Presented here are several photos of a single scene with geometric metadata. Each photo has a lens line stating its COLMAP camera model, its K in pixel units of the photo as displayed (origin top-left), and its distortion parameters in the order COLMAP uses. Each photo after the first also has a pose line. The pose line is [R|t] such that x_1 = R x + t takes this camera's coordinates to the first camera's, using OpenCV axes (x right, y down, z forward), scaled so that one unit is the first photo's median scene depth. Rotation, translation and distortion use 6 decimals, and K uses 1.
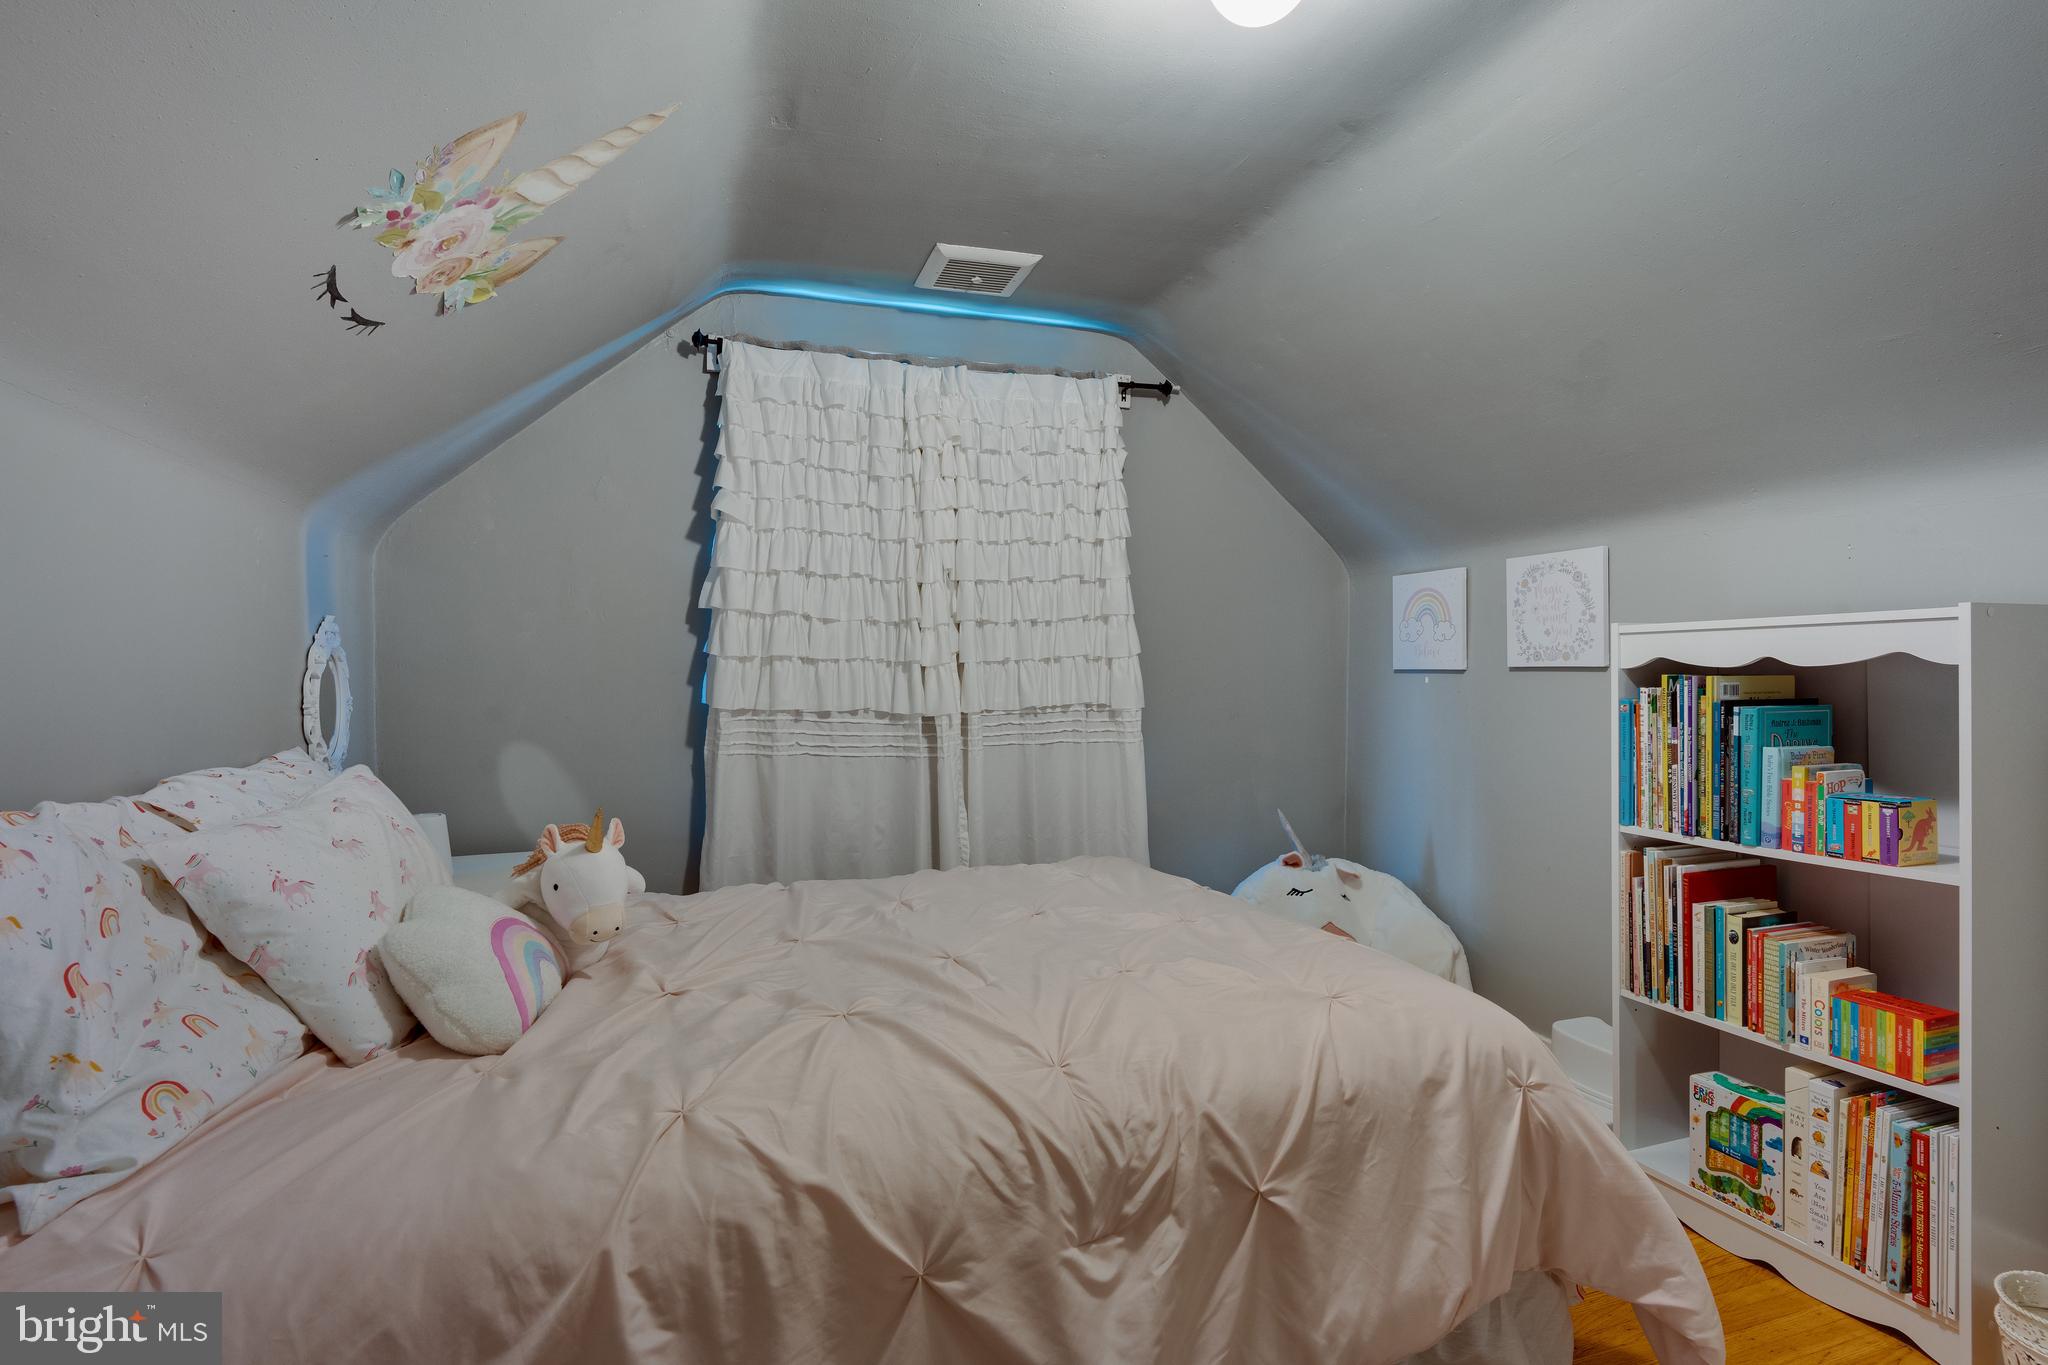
lens RADIAL K [[969.9, 0, 1015.4], [0, 969.9, 673.3], [0, 0, 1]] dist [-0.000256, 0.000025]
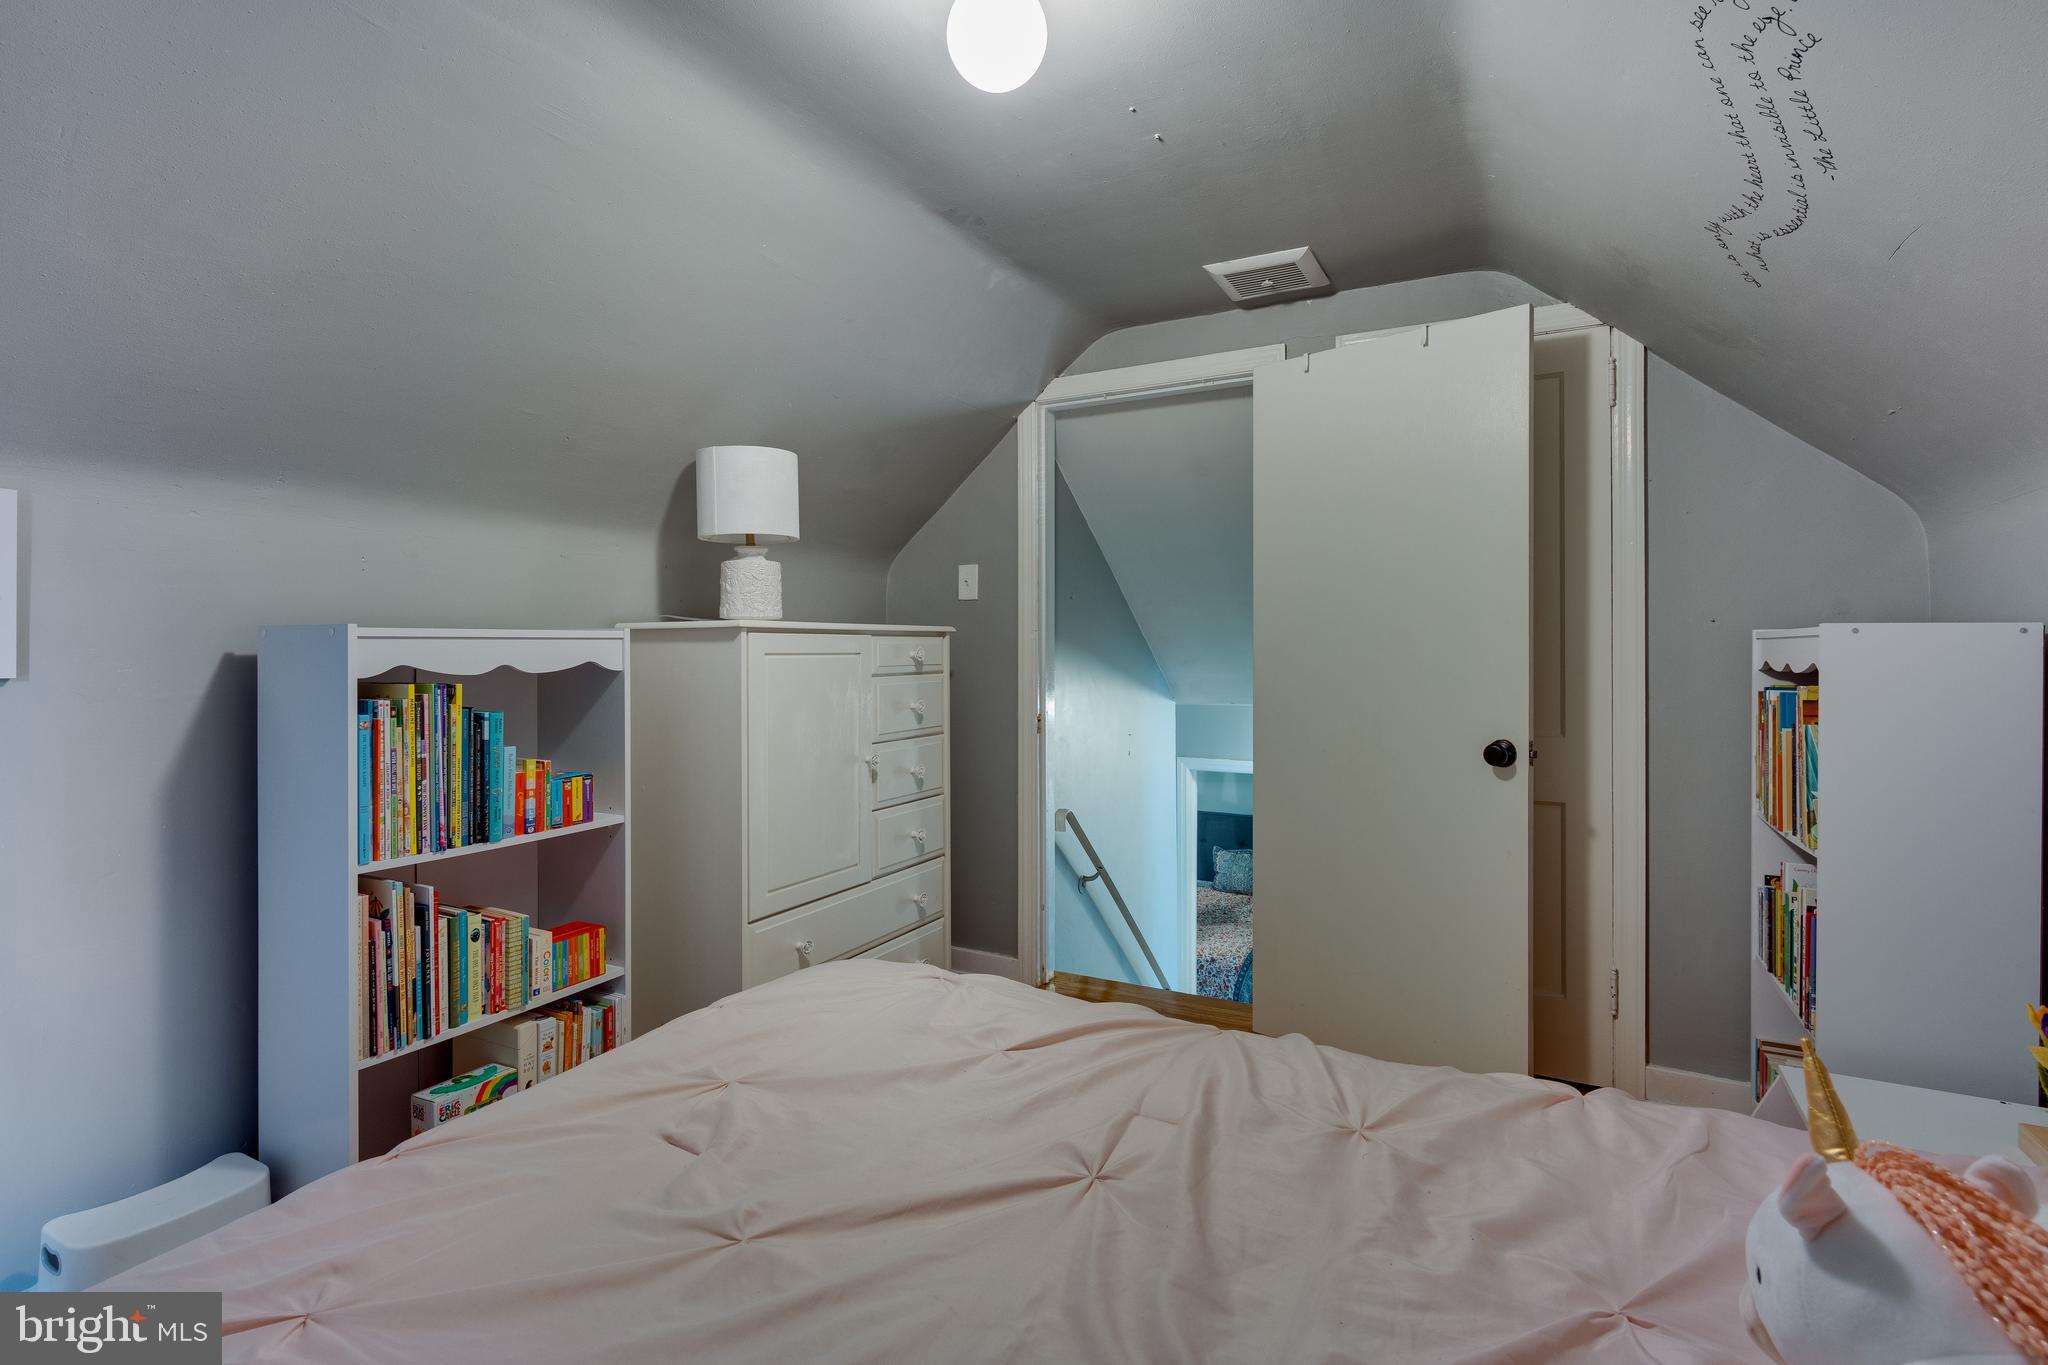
lens RADIAL K [[969.9, 0, 1015.4], [0, 969.9, 673.3], [0, 0, 1]] dist [-0.000256, 0.000025]
pose [[-0.668421, 0.000670, 0.743782, -0.412725], [0.016690, 0.999761, 0.014098, -0.012600], [-0.743595, 0.021837, -0.668273, 1.250149]]
